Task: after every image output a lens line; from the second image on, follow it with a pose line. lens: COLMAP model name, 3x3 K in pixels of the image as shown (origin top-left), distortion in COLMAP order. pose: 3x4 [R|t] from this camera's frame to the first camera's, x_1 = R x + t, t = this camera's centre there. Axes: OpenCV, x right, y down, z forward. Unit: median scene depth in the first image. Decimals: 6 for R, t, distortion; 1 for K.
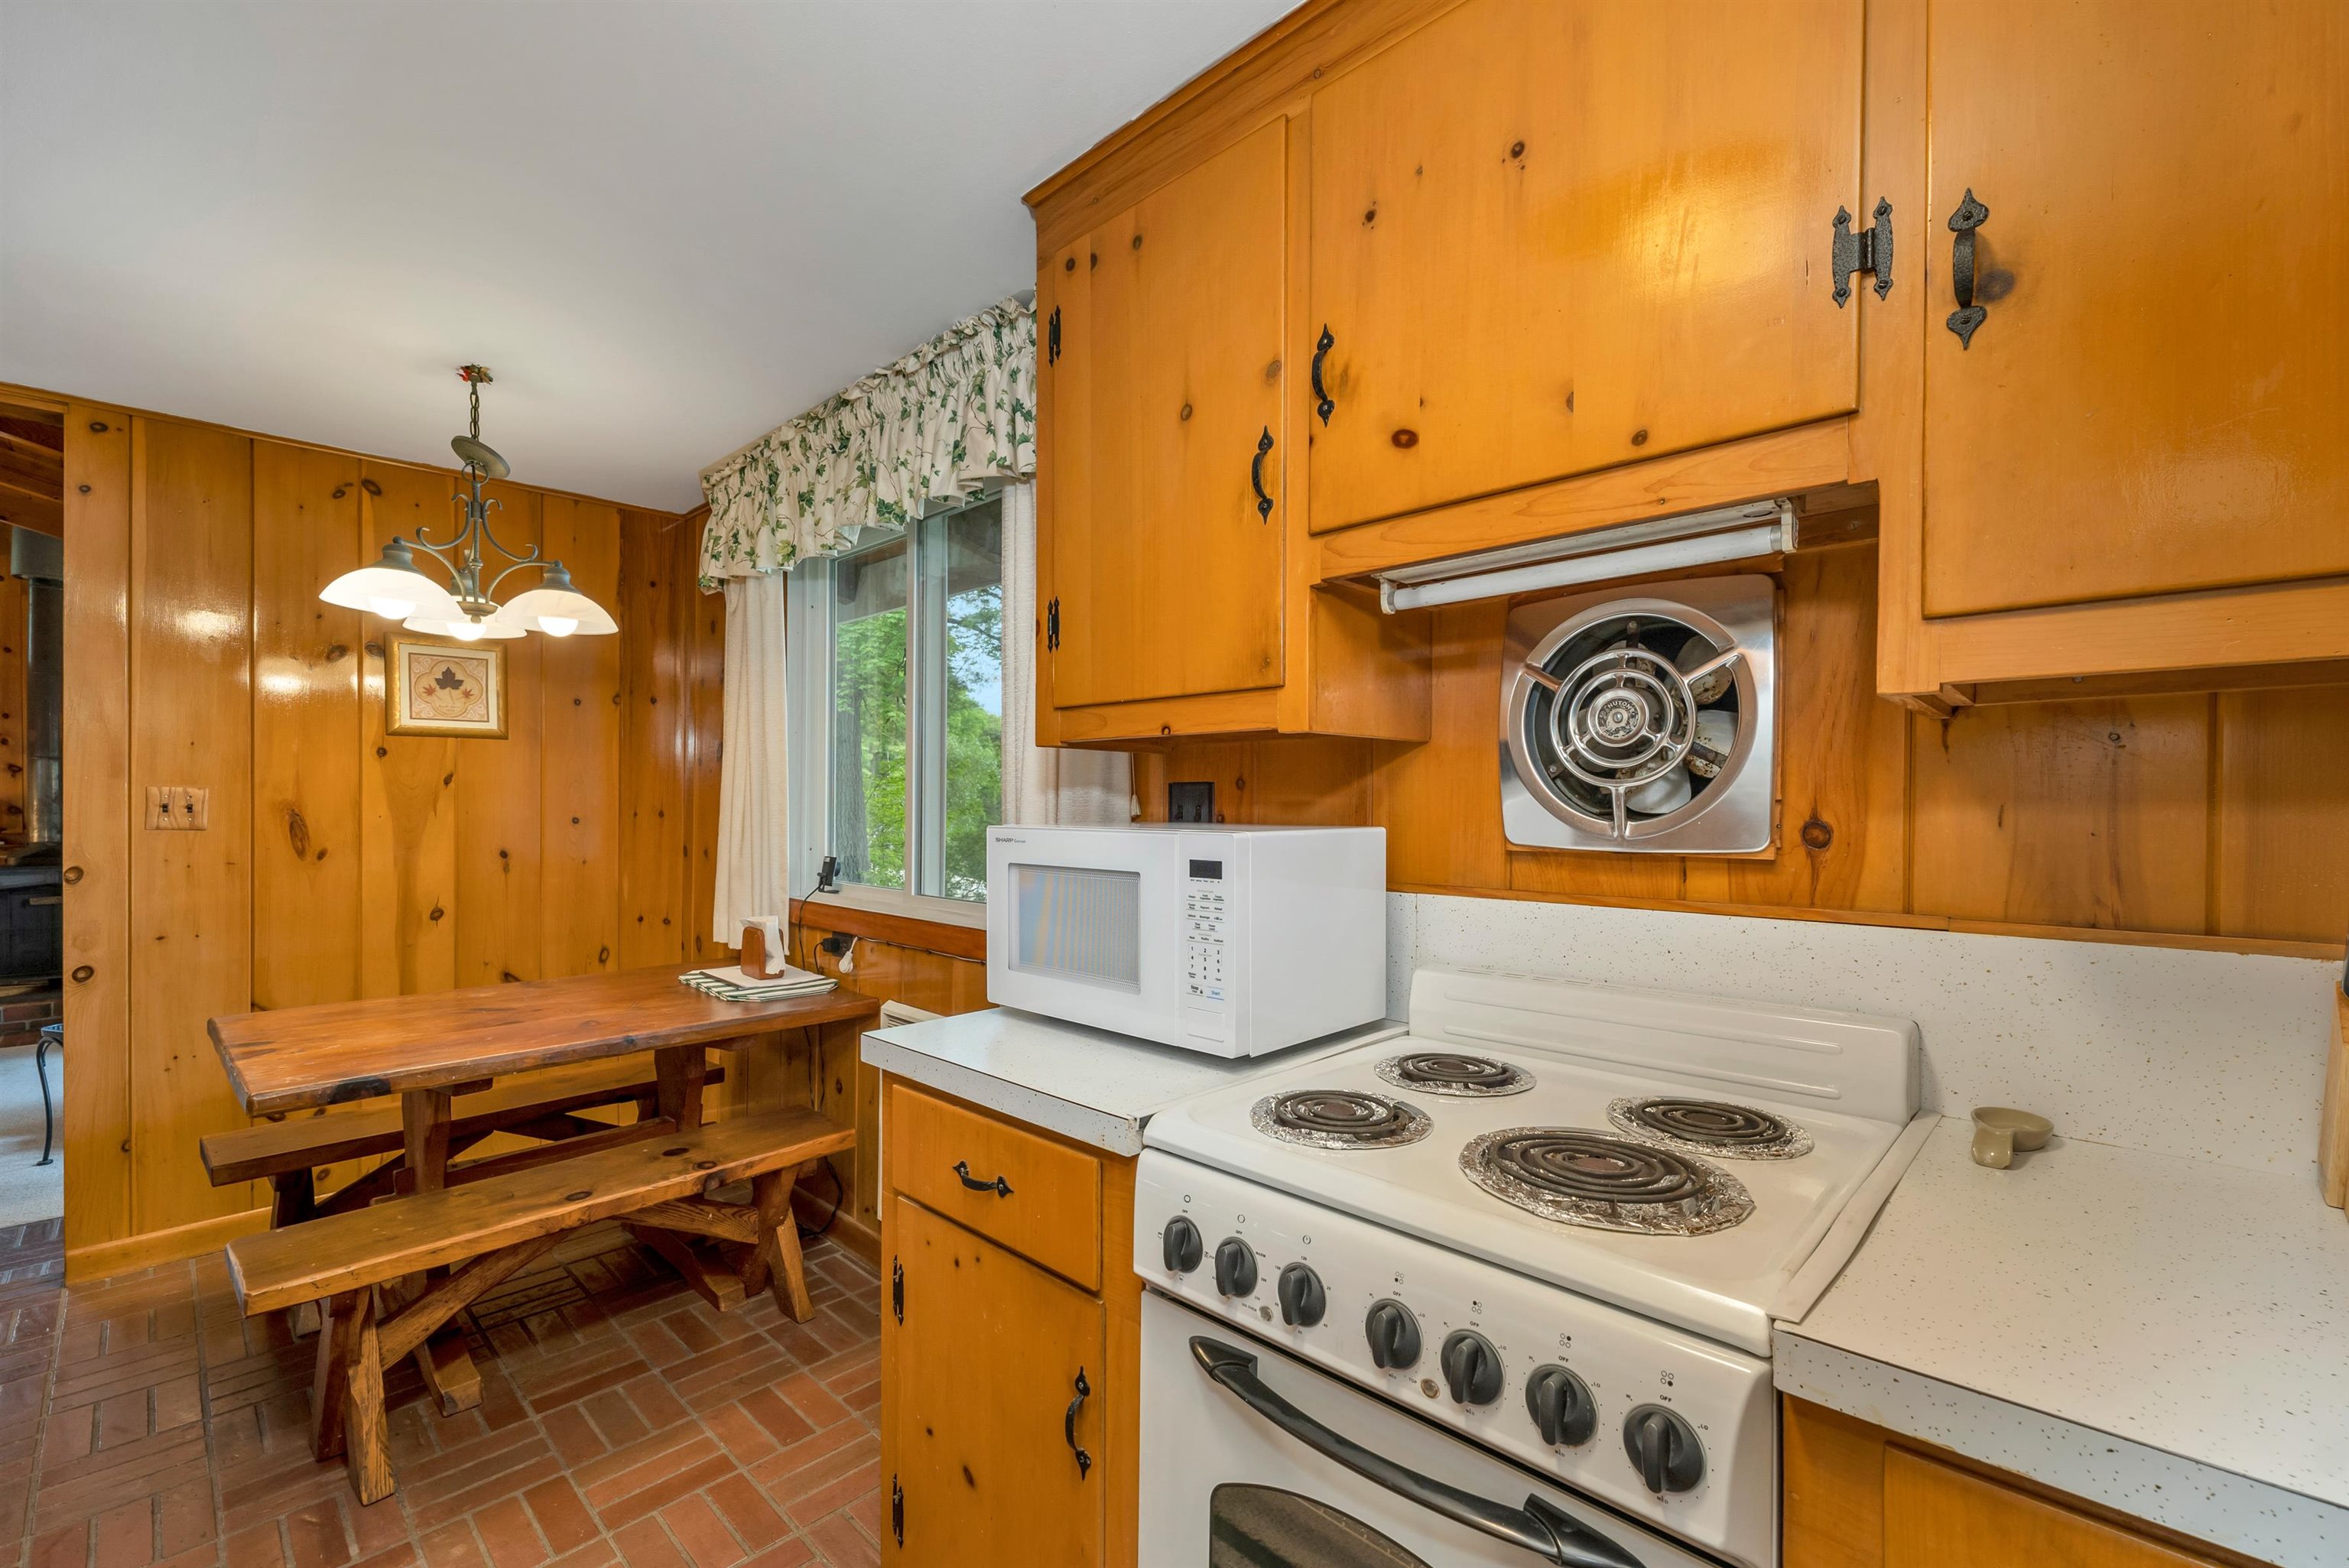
lens RADIAL K [[982.3, 0, 1175.8], [0, 982.3, 818.9], [0, 0, 1]] dist [-0.000263, -0.000141]
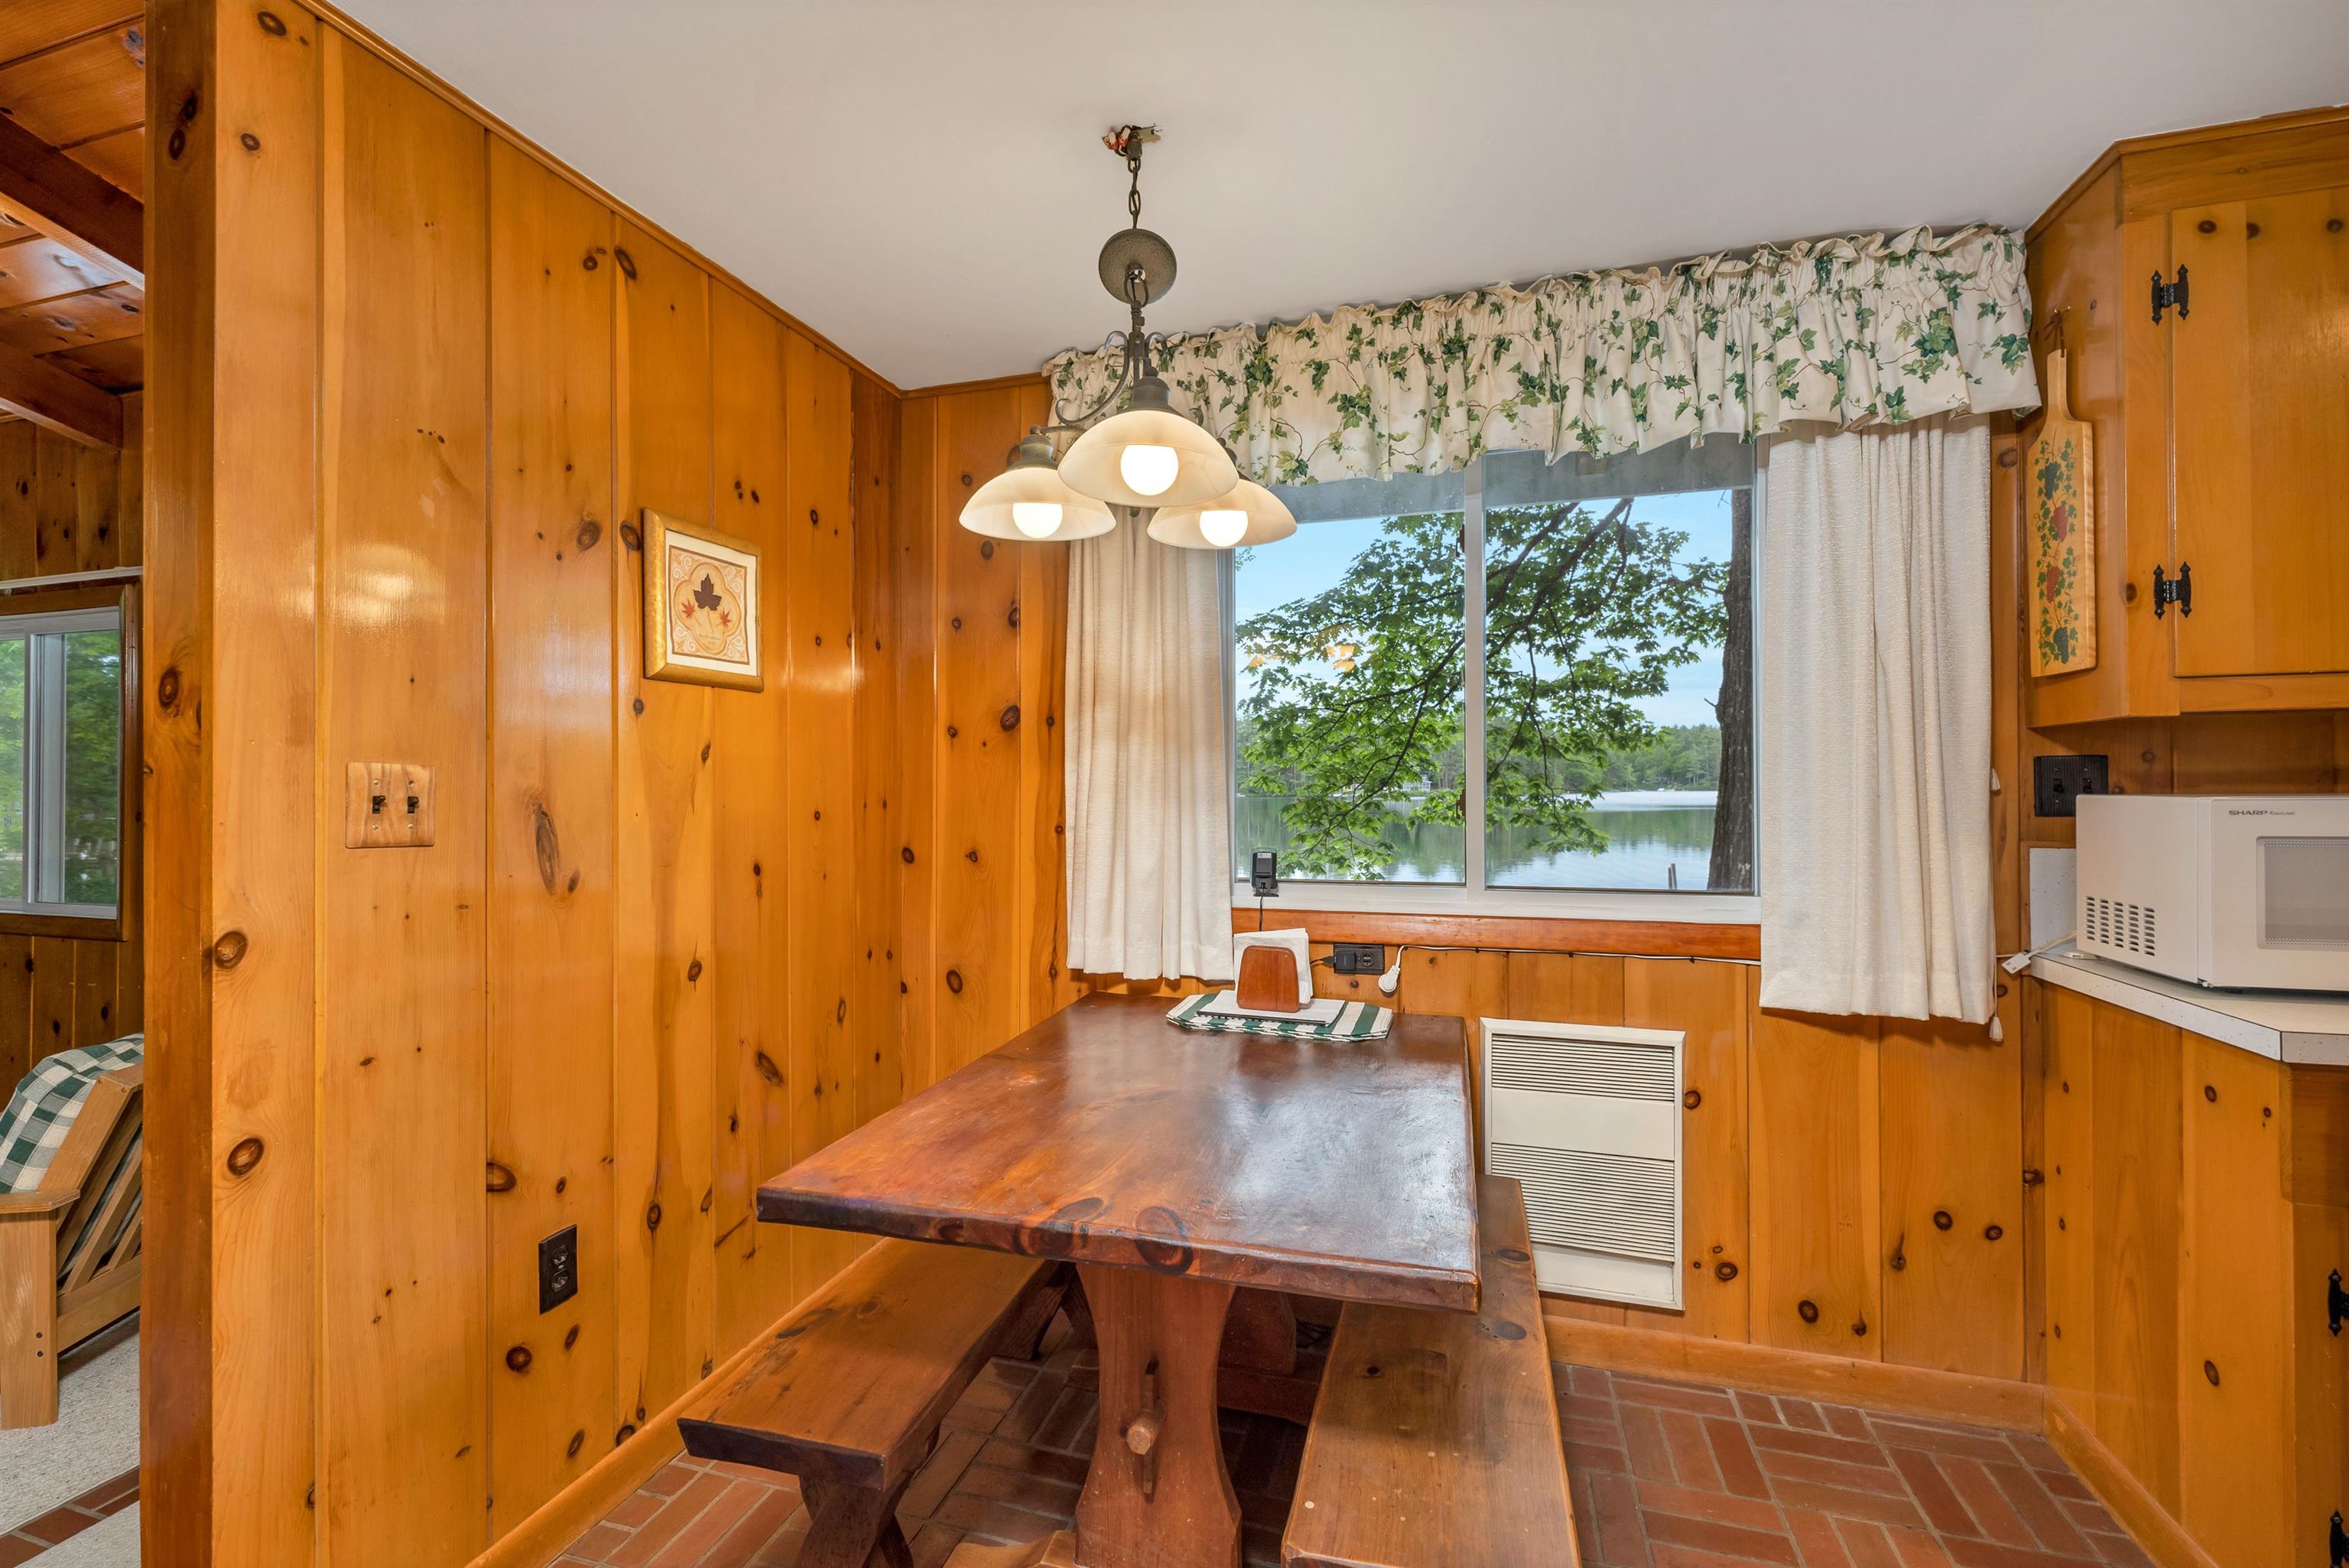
lens RADIAL K [[998.0, 0, 1173.2], [0, 998.0, 788.4], [0, 0, 1]] dist [0.001538, -0.000446]
pose [[0.892909, -0.010414, 0.450116, -0.887310], [0.017905, 0.999763, -0.012389, -0.005288], [-0.449881, 0.019121, 0.892884, 0.348141]]
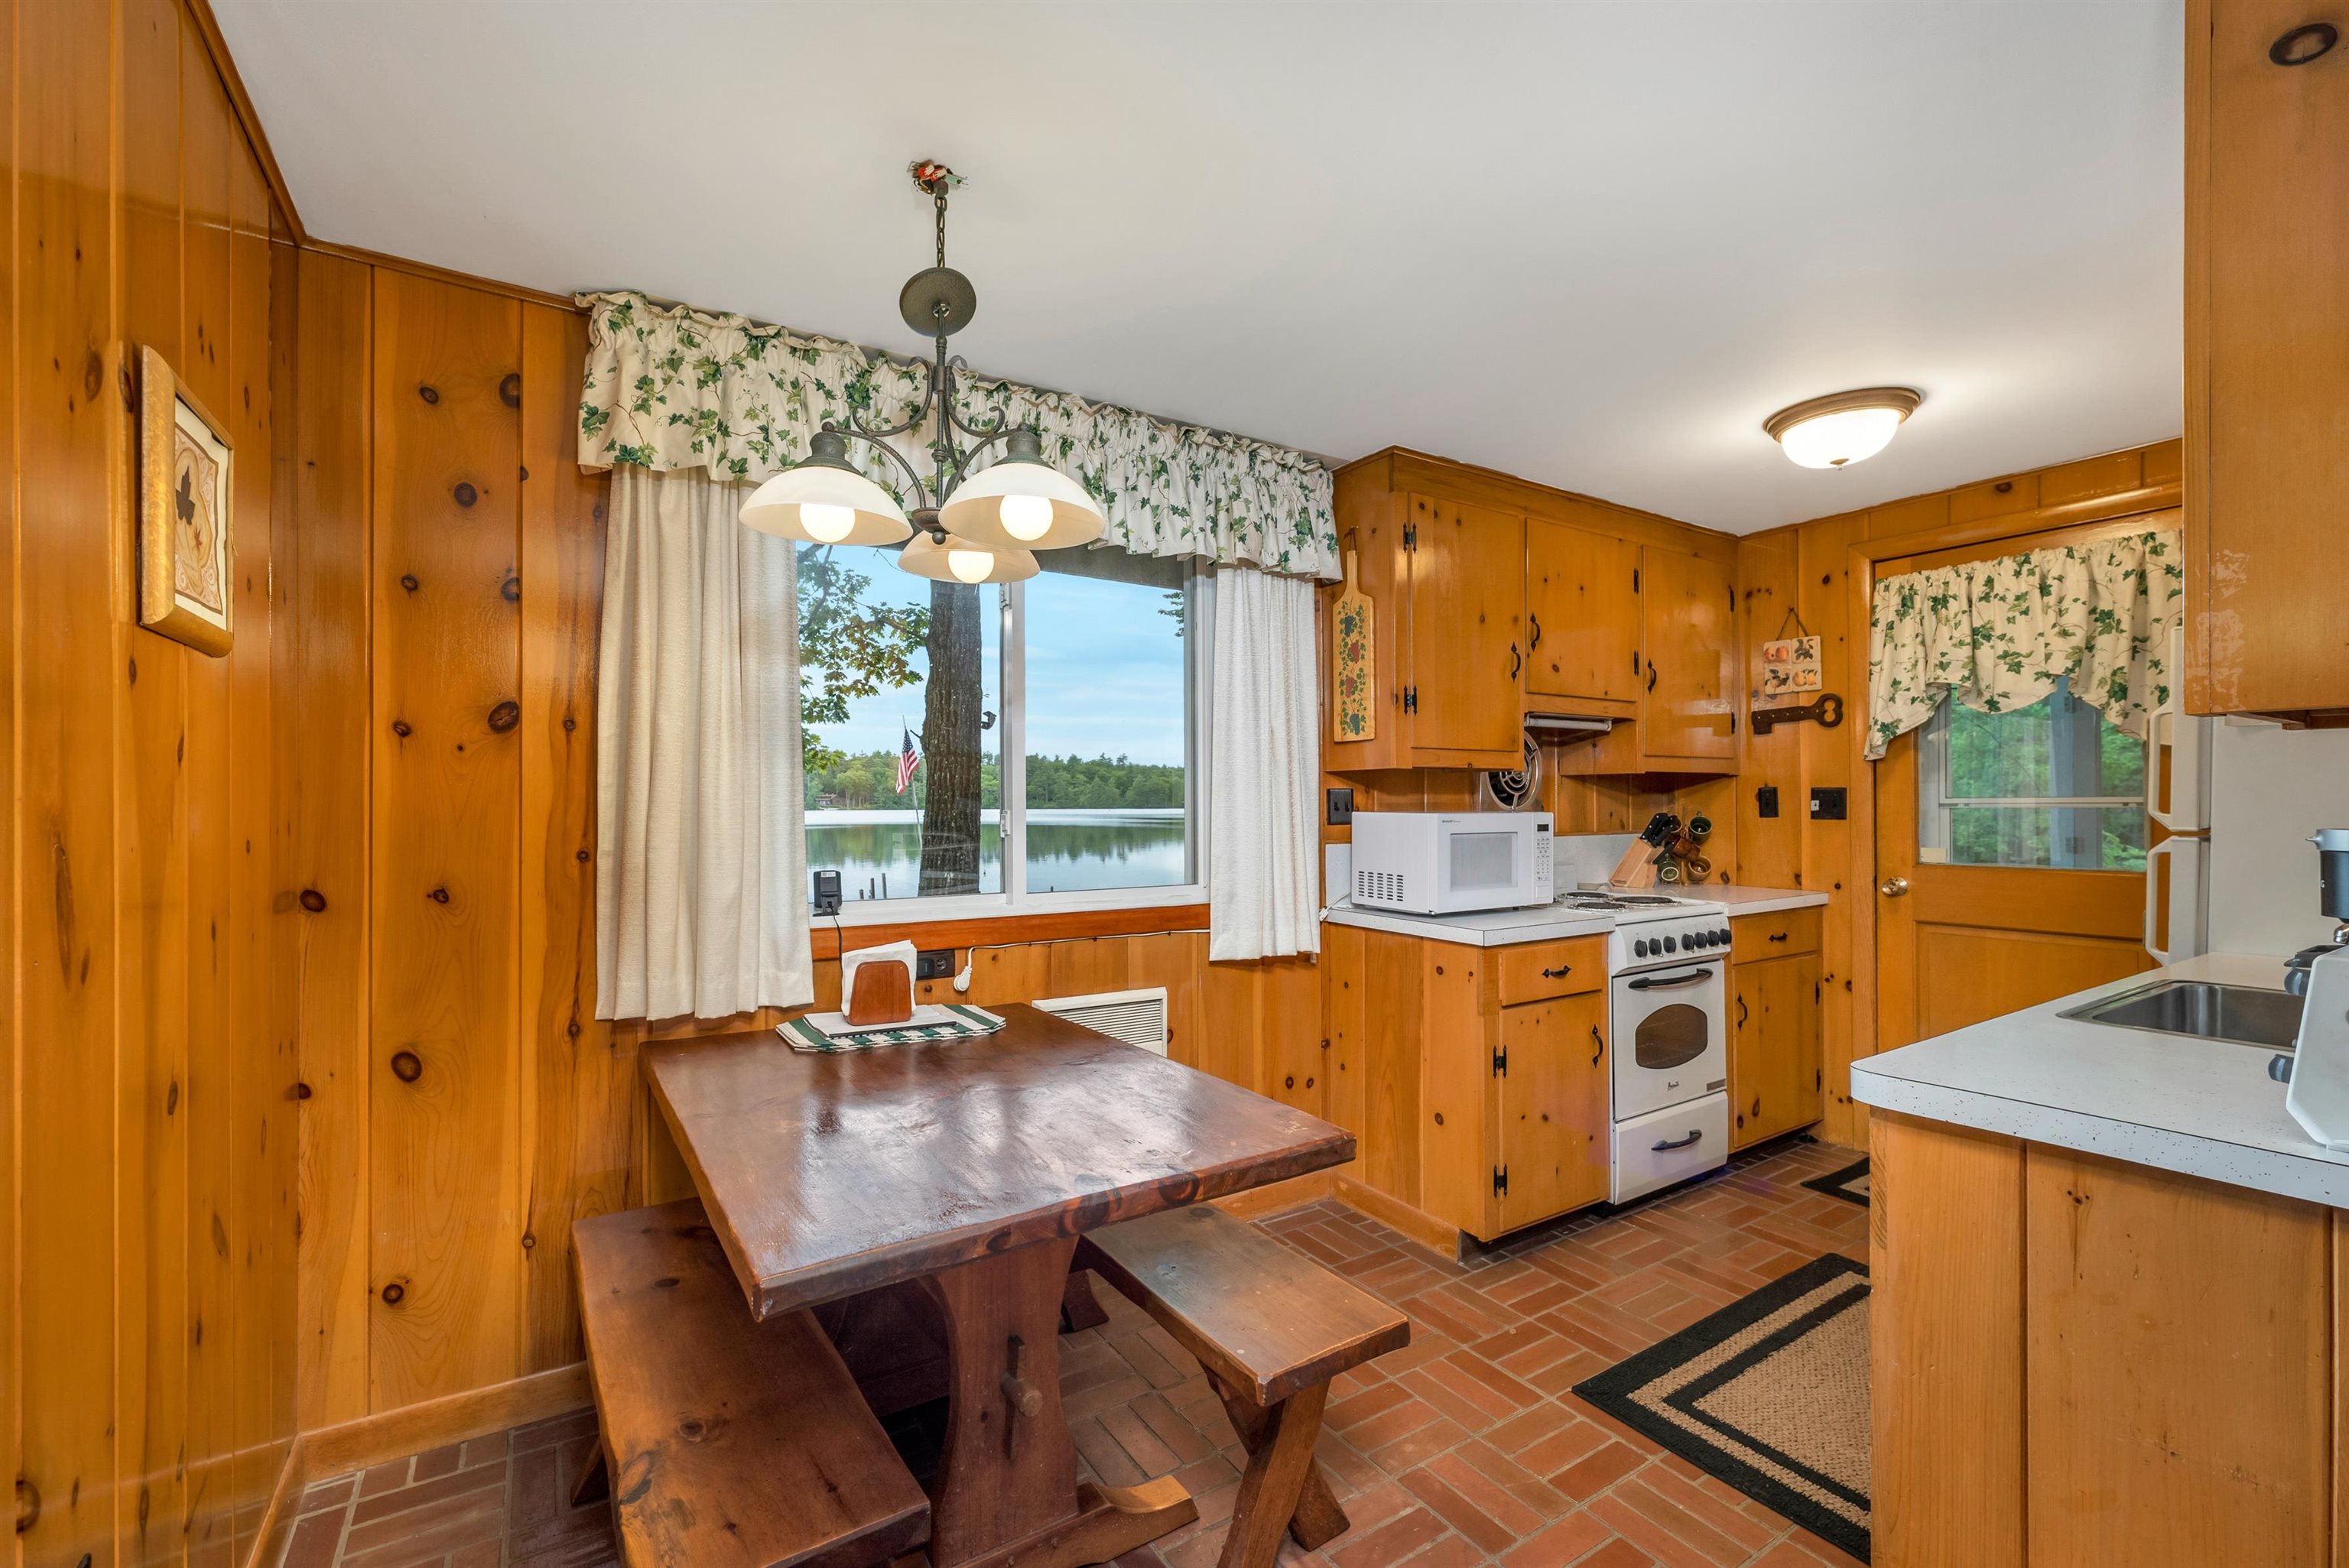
lens RADIAL K [[992.5, 0, 1170.9], [0, 992.5, 807.6], [0, 0, 1]] dist [0.000323, -0.000433]
pose [[0.244433, -0.008651, 0.969628, -1.201104], [0.018956, 0.999812, 0.004142, -0.012368], [-0.969481, 0.017368, 0.244551, 0.603224]]
